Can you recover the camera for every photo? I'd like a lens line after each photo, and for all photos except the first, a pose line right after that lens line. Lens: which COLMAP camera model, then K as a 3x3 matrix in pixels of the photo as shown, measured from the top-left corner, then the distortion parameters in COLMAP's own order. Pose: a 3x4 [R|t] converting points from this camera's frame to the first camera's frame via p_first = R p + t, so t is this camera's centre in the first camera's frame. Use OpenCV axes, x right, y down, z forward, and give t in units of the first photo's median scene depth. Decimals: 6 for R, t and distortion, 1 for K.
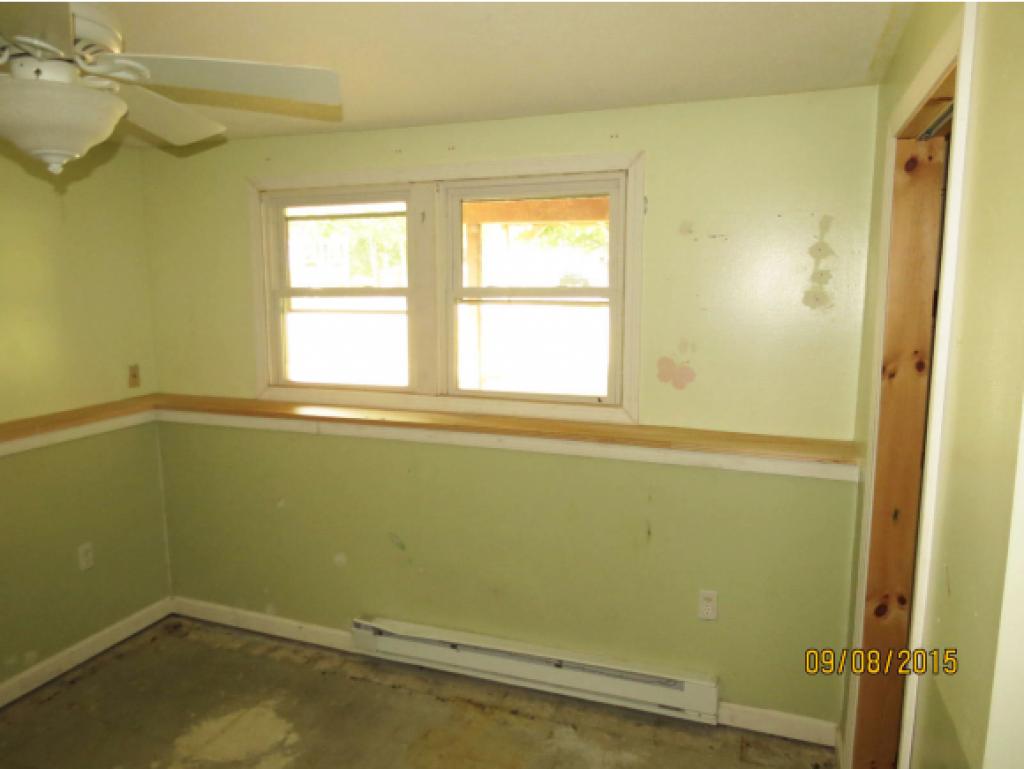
lens RADIAL K [[723.4, 0, 512.0], [0, 723.4, 384.5], [0, 0, 1]] dist [-0.026806, 0.004863]
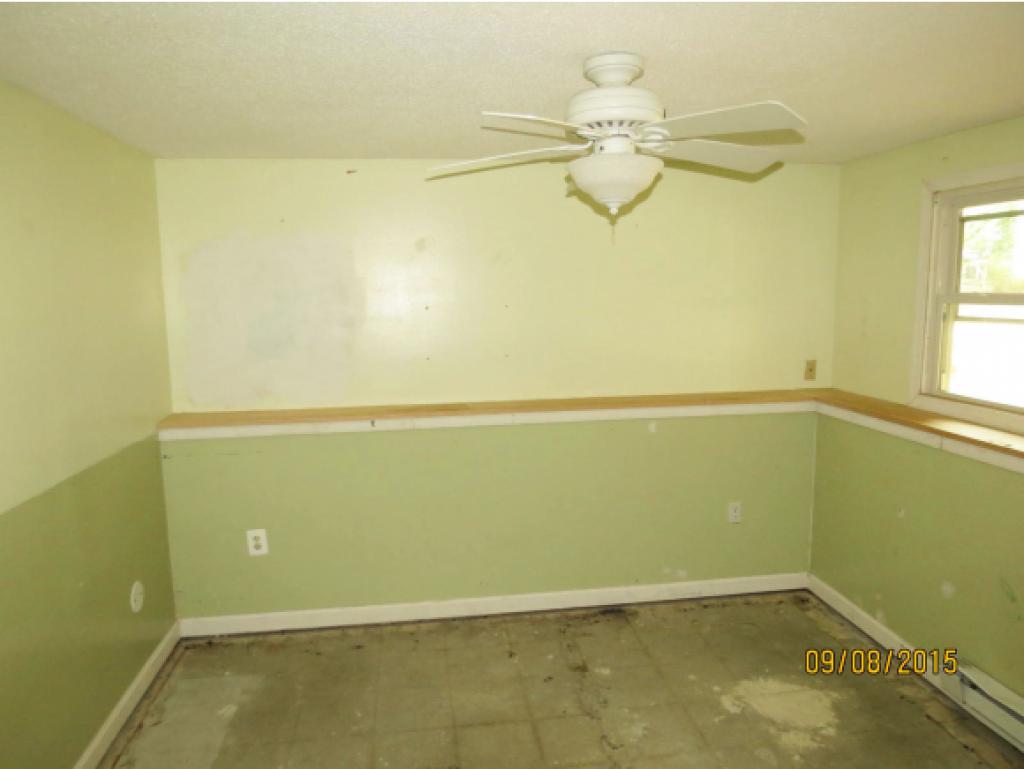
lens RADIAL K [[723.4, 0, 512.0], [0, 723.4, 384.5], [0, 0, 1]] dist [-0.026806, 0.004863]
pose [[0.489159, 0.119383, -0.863986, 0.245831], [-0.119293, 0.990437, 0.069316, -0.013100], [0.863998, 0.069161, 0.498723, 0.049771]]
